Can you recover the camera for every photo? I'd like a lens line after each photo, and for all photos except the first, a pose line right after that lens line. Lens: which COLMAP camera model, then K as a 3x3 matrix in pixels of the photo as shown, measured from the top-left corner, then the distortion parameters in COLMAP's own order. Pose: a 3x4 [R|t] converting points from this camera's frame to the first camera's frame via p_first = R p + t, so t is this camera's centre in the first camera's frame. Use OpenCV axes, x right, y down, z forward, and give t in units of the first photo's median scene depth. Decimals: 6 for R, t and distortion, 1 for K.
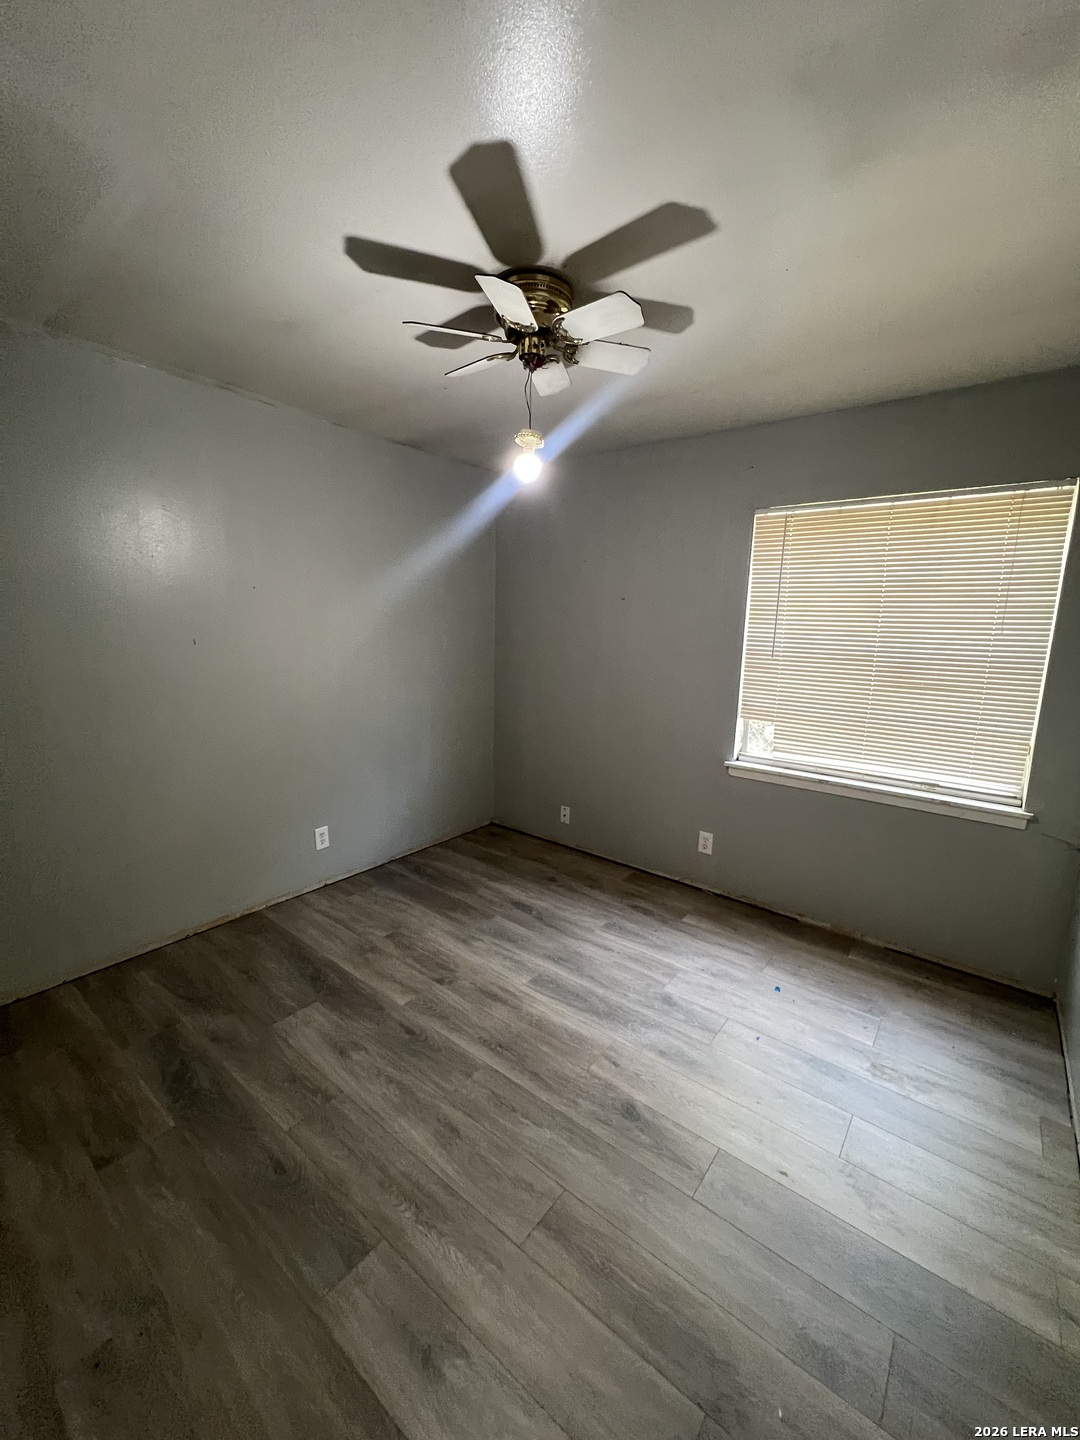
lens RADIAL K [[583.2, 0, 540.1], [0, 583.2, 716.5], [0, 0, 1]] dist [-0.002444, -0.000022]
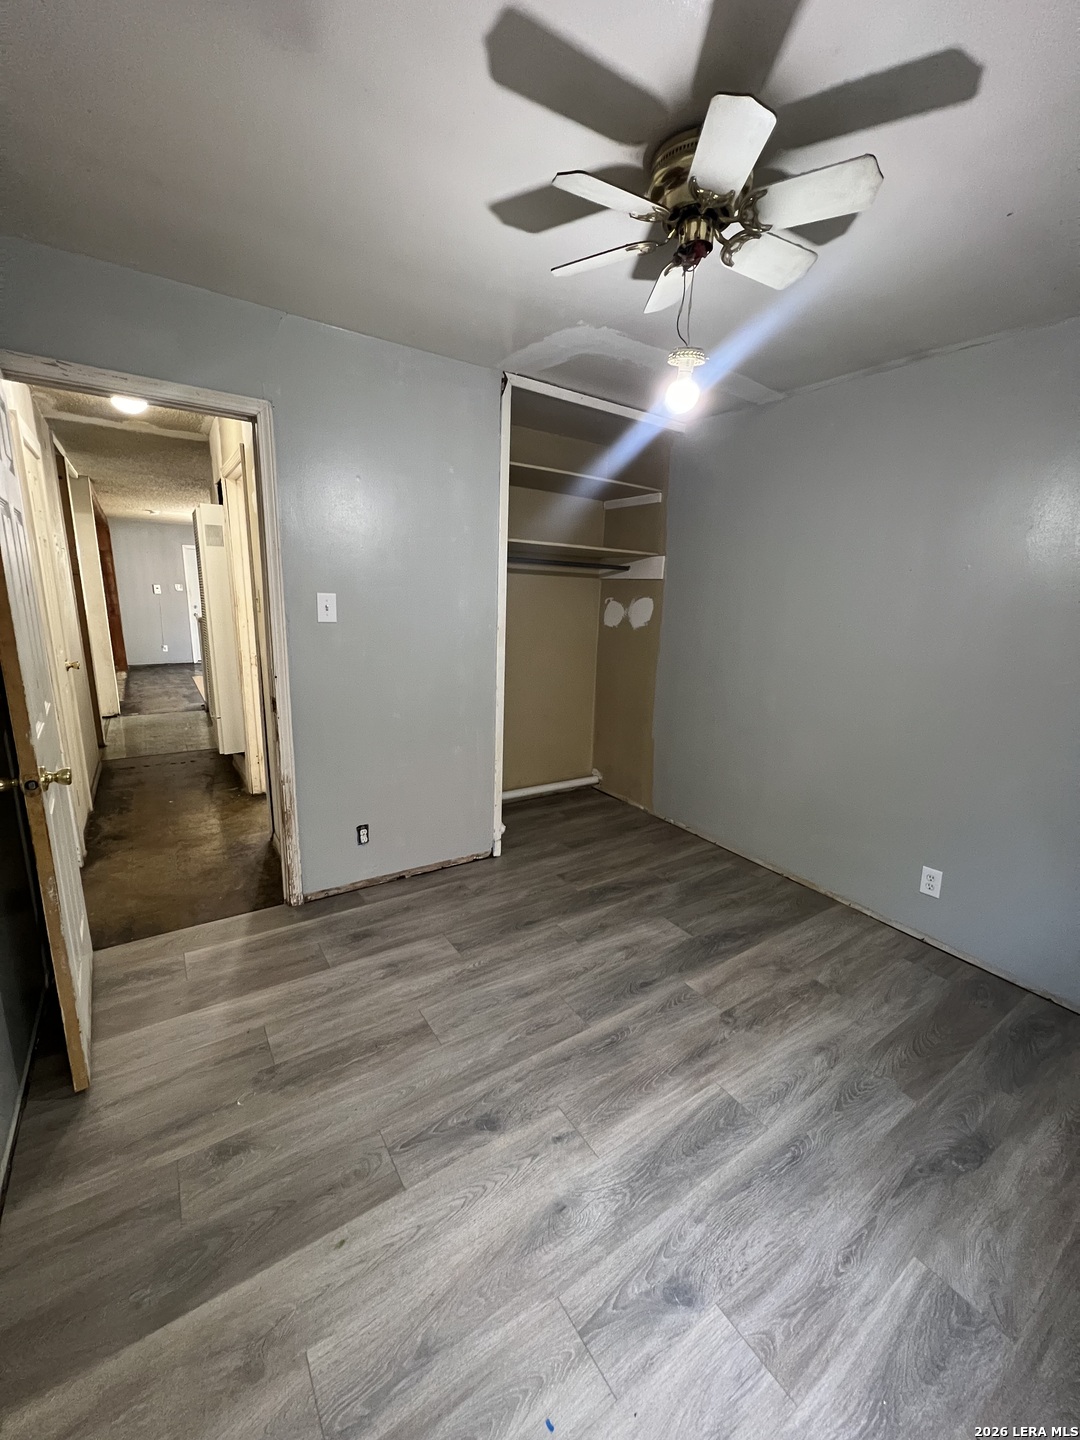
lens RADIAL K [[573.4, 0, 541.6], [0, 573.4, 717.6], [0, 0, 1]] dist [-0.002251, 0.000230]
pose [[-0.297293, 0.174833, -0.938643, 0.687527], [-0.196609, 0.950814, 0.239371, -0.127008], [0.934324, 0.255709, -0.248297, 0.906751]]
